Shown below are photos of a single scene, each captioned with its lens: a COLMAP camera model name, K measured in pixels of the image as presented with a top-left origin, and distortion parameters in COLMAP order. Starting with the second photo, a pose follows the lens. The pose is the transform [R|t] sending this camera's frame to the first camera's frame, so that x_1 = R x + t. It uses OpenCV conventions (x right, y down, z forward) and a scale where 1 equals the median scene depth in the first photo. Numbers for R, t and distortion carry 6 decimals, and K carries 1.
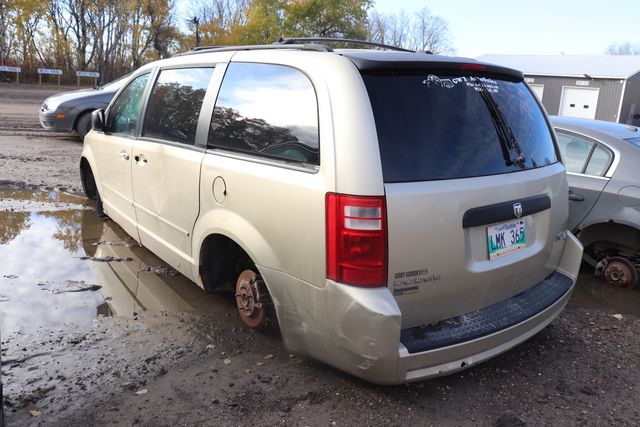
lens RADIAL K [[529.6, 0, 321.2], [0, 529.6, 210.7], [0, 0, 1]] dist [-0.177283, 0.167316]
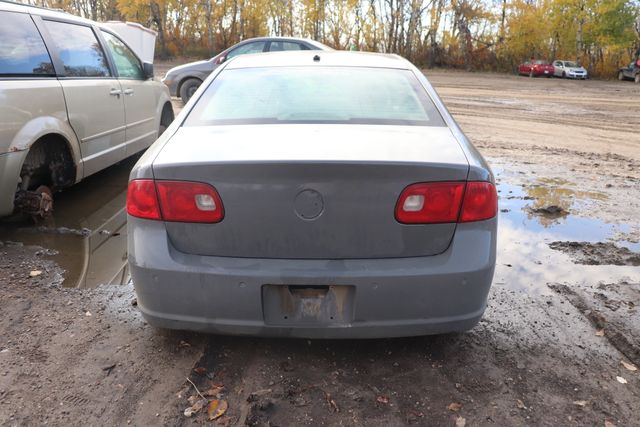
lens RADIAL K [[529.6, 0, 321.2], [0, 529.6, 210.7], [0, 0, 1]] dist [-0.177283, 0.167316]
pose [[0.789196, 0.127388, -0.600784, 0.142591], [-0.110498, 0.991740, 0.065133, -0.000326], [0.604119, 0.014983, 0.796753, 0.058591]]
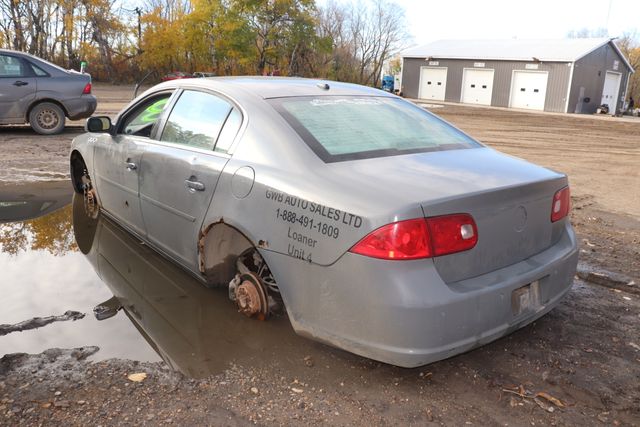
lens RADIAL K [[529.6, 0, 321.2], [0, 529.6, 210.7], [0, 0, 1]] dist [-0.177283, 0.167316]
pose [[0.998964, -0.026278, 0.037154, 0.071328], [0.025739, 0.999558, 0.014898, 0.000112], [-0.037529, -0.013926, 0.999198, 0.032927]]
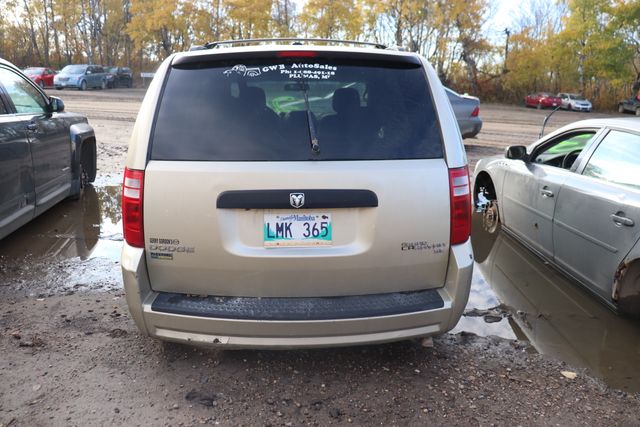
lens RADIAL K [[529.6, 0, 321.2], [0, 529.6, 210.7], [0, 0, 1]] dist [-0.177283, 0.167316]
pose [[0.822315, 0.101805, -0.559852, 0.061191], [-0.114872, 0.993309, 0.011901, 0.000109], [0.557318, 0.054525, 0.828507, 0.014488]]
